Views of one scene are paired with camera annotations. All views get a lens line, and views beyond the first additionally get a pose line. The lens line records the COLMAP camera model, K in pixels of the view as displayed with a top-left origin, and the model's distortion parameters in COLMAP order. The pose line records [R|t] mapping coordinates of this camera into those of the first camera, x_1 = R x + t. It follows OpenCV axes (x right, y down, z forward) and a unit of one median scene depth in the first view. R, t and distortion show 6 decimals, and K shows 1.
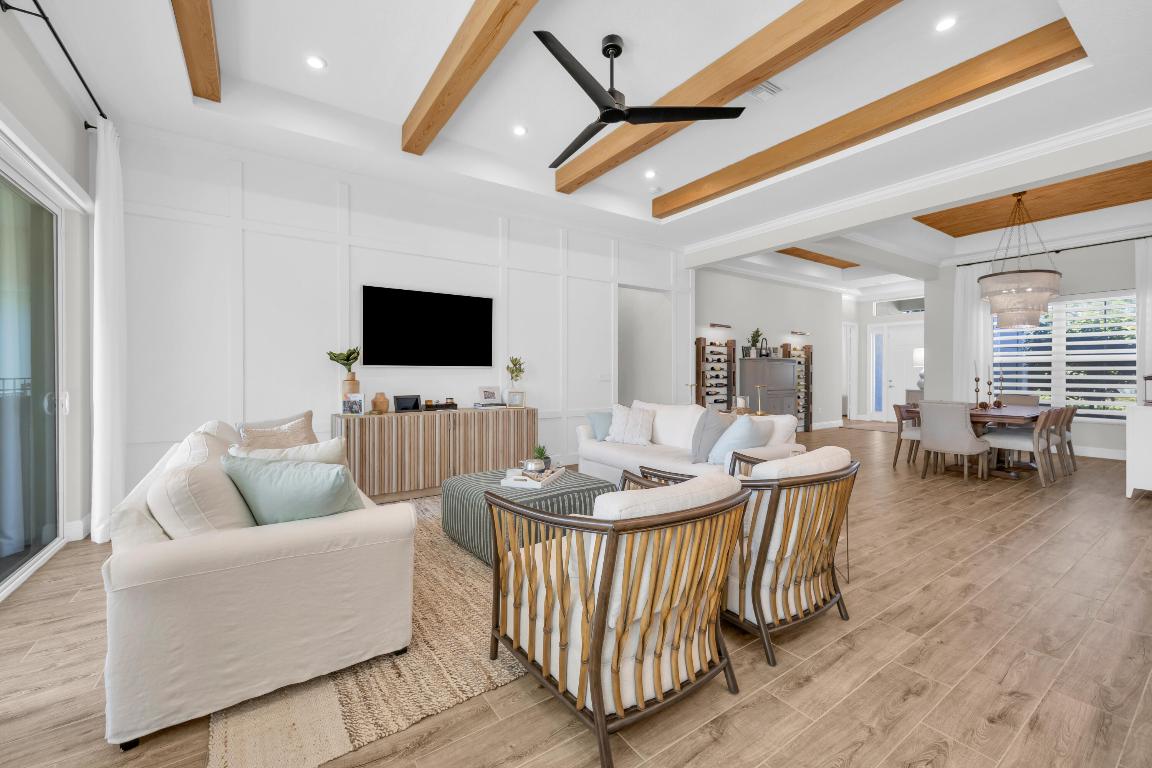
lens RADIAL K [[464.8, 0, 573.6], [0, 464.8, 378.8], [0, 0, 1]] dist [0.012570, 0.000064]
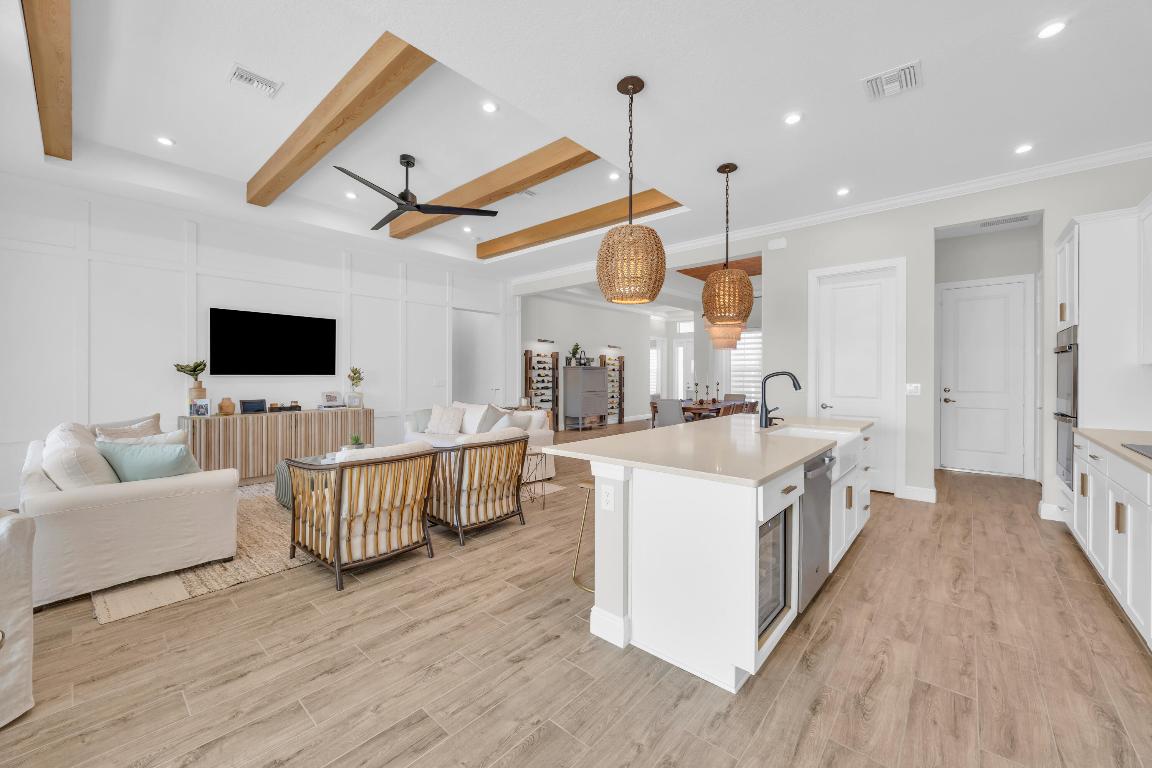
lens RADIAL K [[443.2, 0, 574.8], [0, 443.2, 377.2], [0, 0, 1]] dist [0.001498, -0.000073]
pose [[0.969411, 0.000563, 0.245441, 0.174506], [0.000658, 0.999988, -0.004894, -0.017326], [-0.245441, 0.004905, 0.969399, -0.329587]]
